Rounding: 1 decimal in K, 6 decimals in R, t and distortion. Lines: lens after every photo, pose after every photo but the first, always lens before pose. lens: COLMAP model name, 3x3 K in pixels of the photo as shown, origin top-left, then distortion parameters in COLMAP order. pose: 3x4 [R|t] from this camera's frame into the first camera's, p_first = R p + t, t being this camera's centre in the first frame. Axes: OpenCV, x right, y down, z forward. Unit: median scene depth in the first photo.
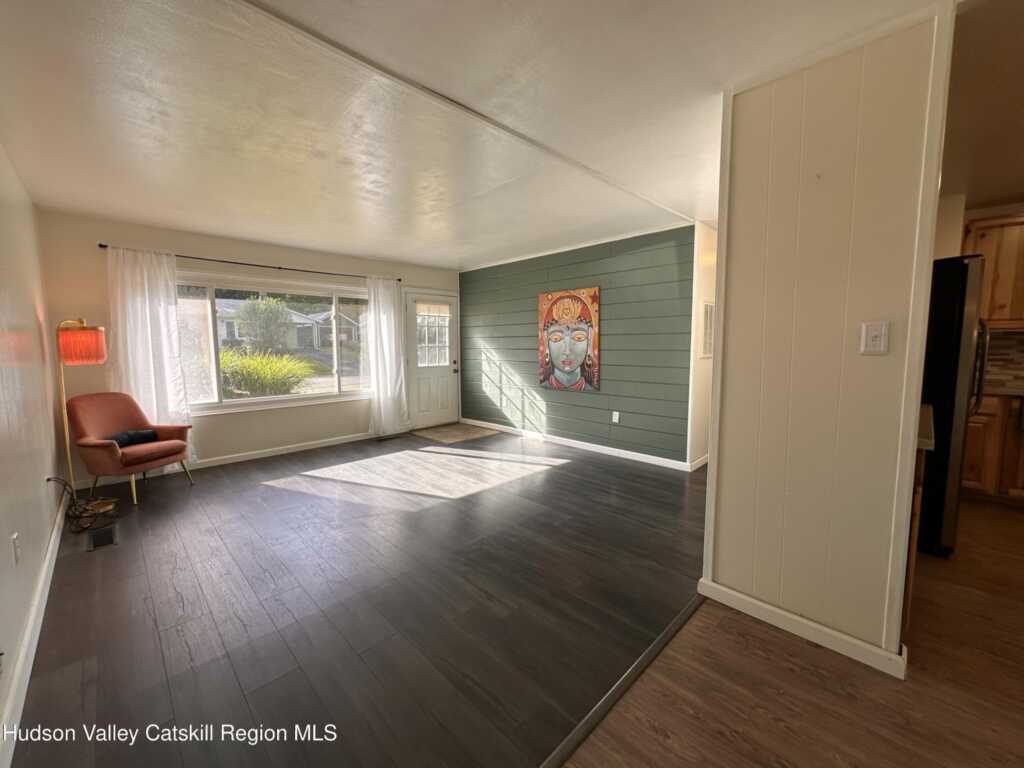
lens RADIAL K [[410.2, 0, 510.4], [0, 410.2, 382.5], [0, 0, 1]] dist [-0.007343, 0.001588]
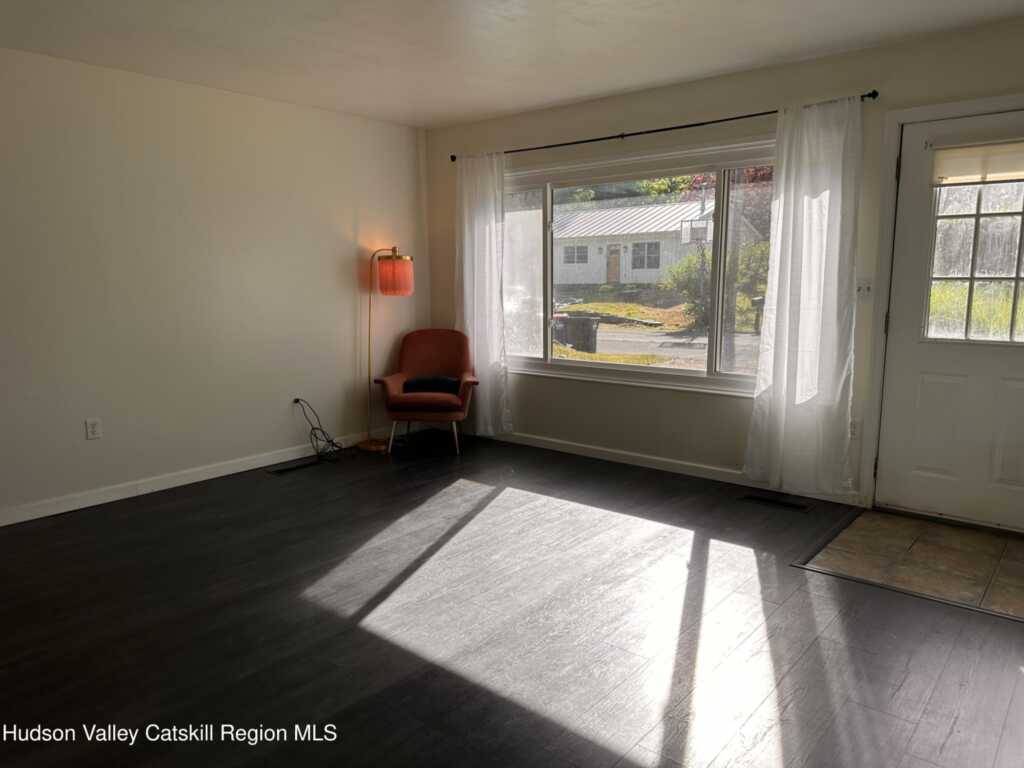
lens RADIAL K [[716.5, 0, 509.3], [0, 716.5, 387.8], [0, 0, 1]] dist [0.060389, -0.073191]
pose [[0.090840, 0.158673, -0.983143, 0.441251], [-0.089778, 0.984510, 0.150598, -0.073528], [0.991810, 0.074584, 0.103679, 0.750361]]
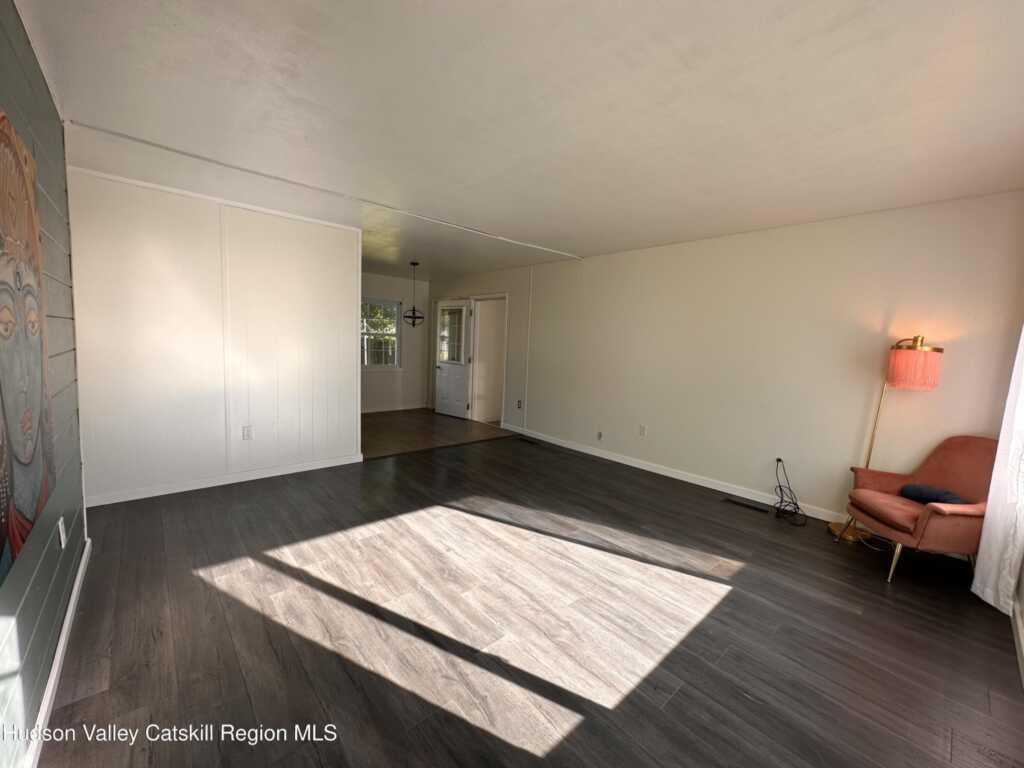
lens RADIAL K [[410.2, 0, 508.4], [0, 410.2, 380.3], [0, 0, 1]] dist [-0.007343, 0.001588]
pose [[-0.997900, -0.040587, 0.050477, -0.166332], [-0.030207, 0.981004, 0.191619, -0.136354], [-0.057296, 0.189692, -0.980170, 1.280332]]
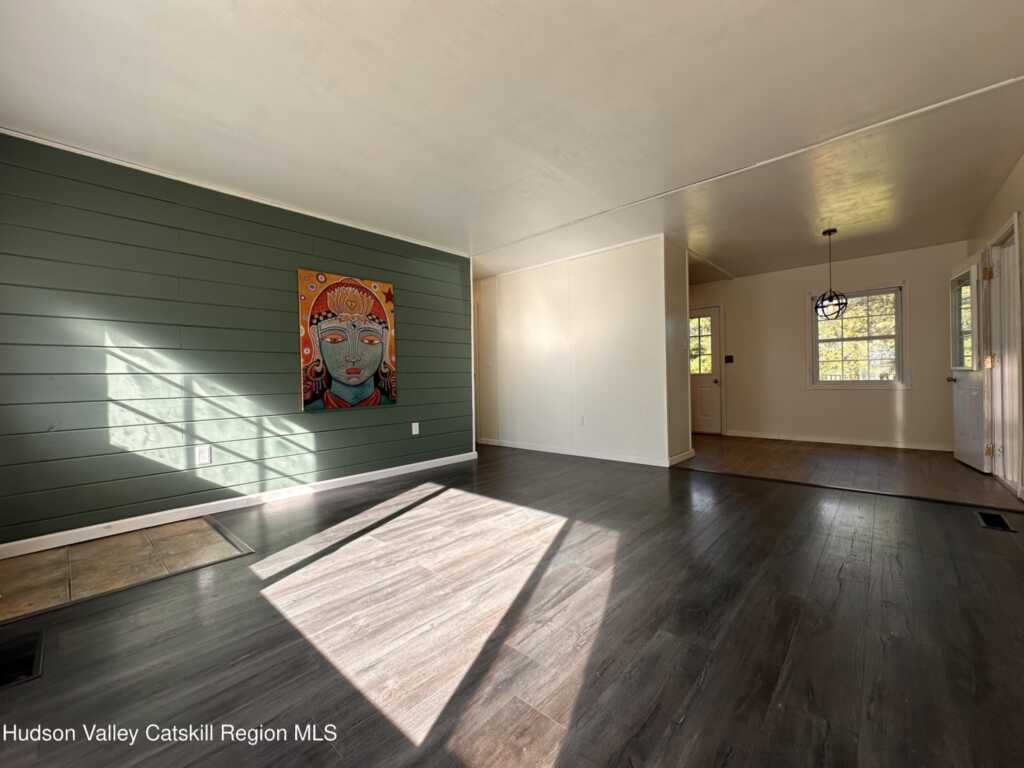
lens RADIAL K [[410.2, 0, 511.3], [0, 410.2, 383.1], [0, 0, 1]] dist [-0.007343, 0.001588]
pose [[-0.051606, -0.000741, 0.998667, -0.657363], [0.118665, 0.992911, 0.006869, 0.001211], [-0.991592, 0.118862, -0.051152, 0.792482]]
